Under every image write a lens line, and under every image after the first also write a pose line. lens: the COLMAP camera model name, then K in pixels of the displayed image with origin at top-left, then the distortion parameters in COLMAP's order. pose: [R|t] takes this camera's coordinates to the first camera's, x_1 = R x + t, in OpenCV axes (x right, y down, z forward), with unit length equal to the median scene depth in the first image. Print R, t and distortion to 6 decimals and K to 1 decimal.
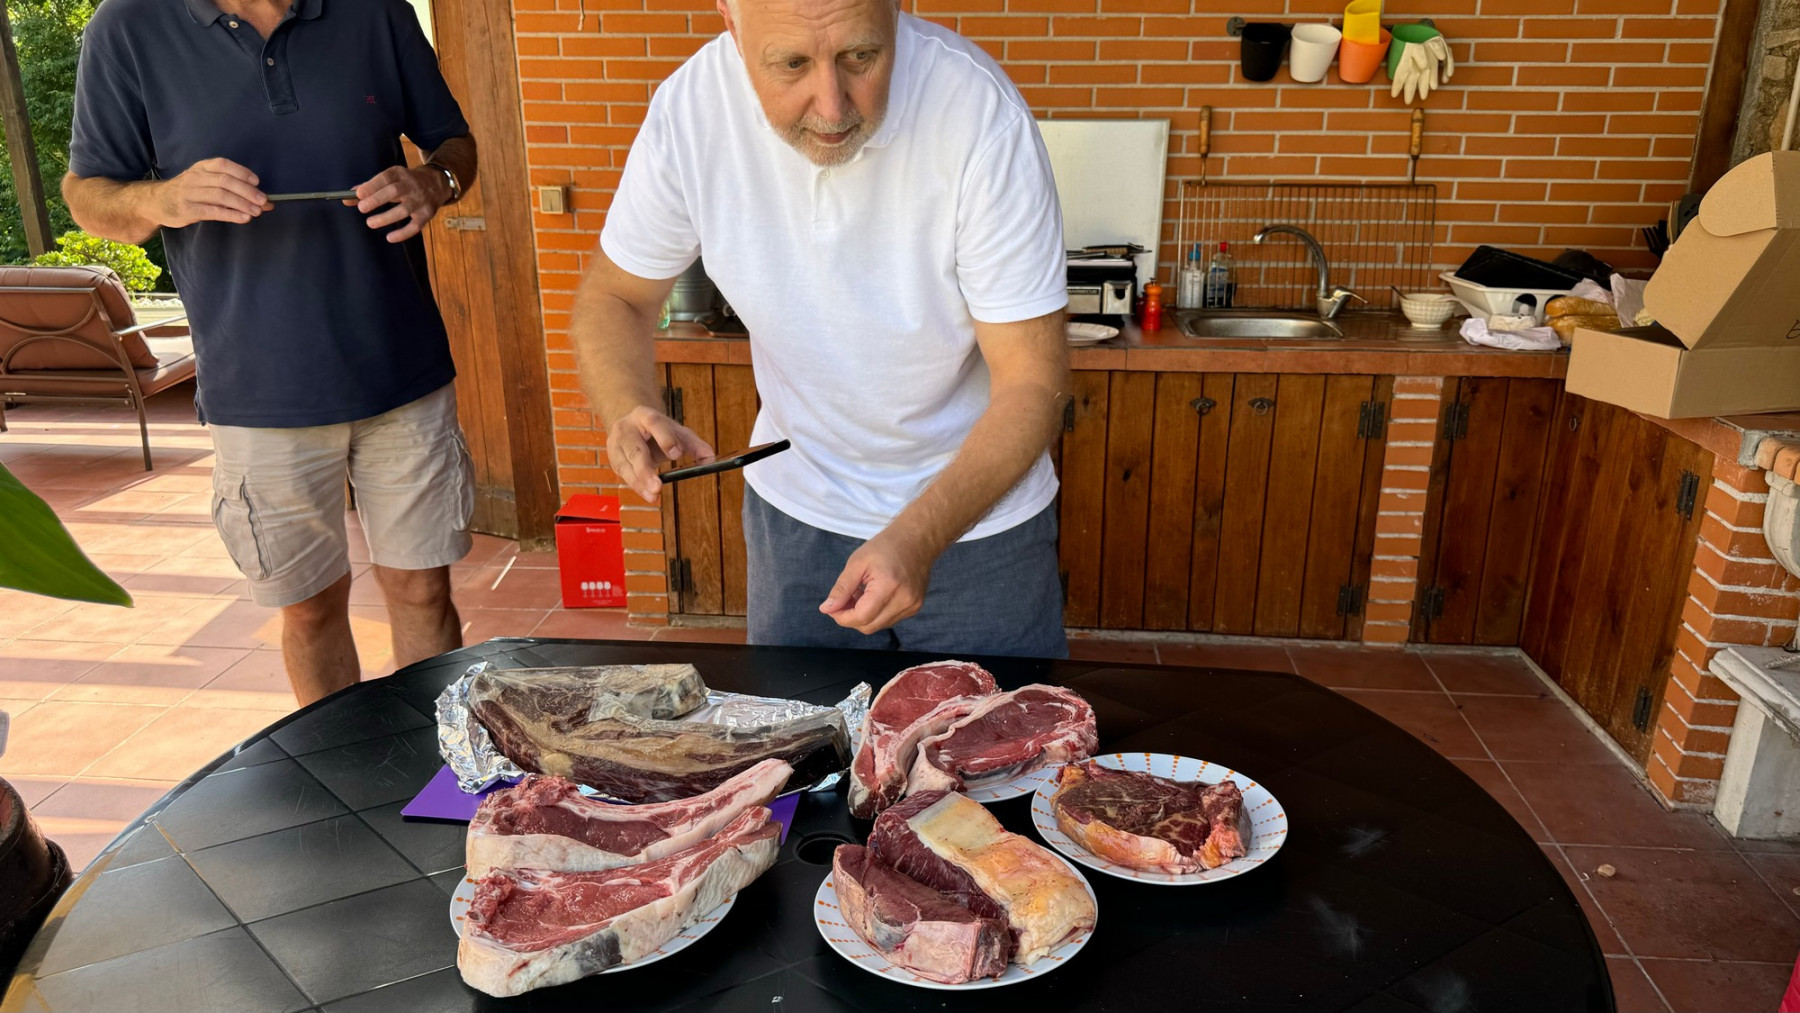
lens RADIAL K [[1309.2, 0, 908.9], [0, 1309.2, 501.5], [0, 0, 1]] dist [0.050455, -0.083516]
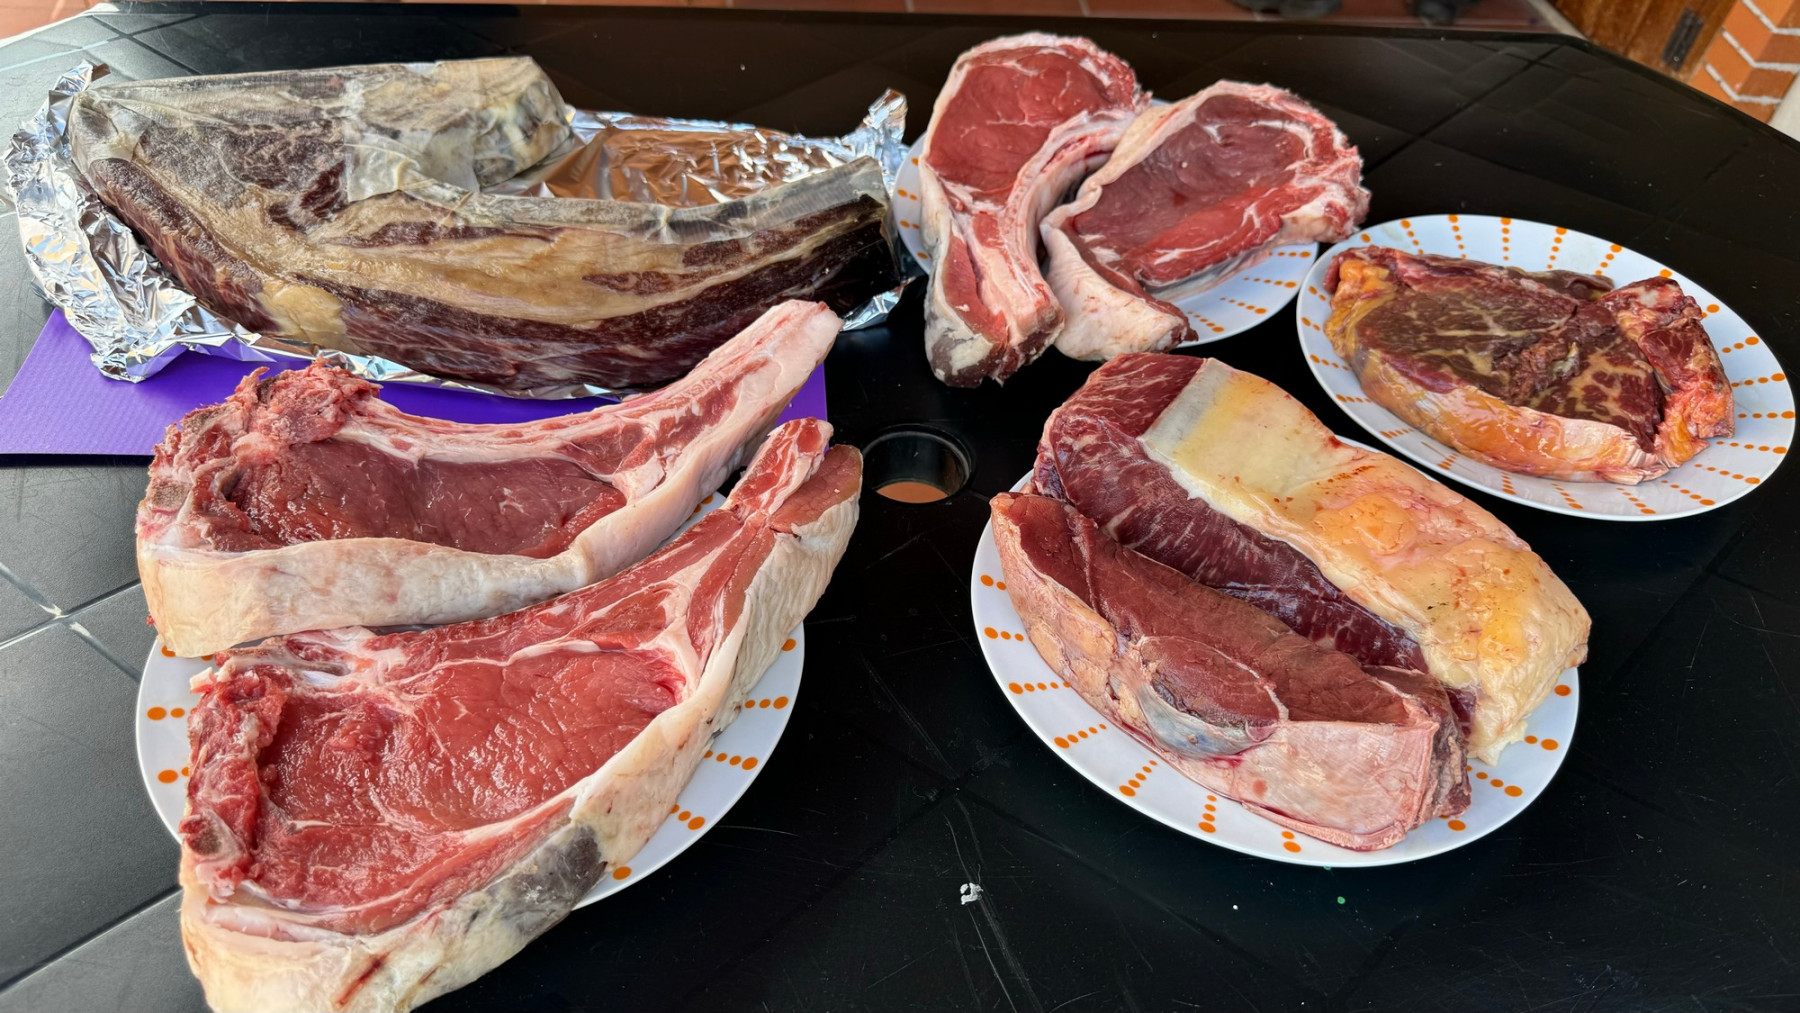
lens RADIAL K [[1309.2, 0, 885.6], [0, 1309.2, 513.4], [0, 0, 1]] dist [0.050455, -0.083516]
pose [[0.983887, -0.089159, 0.154972, -0.151369], [0.002229, 0.872834, 0.488013, 0.036292], [-0.178776, -0.479804, 0.858969, 0.554338]]
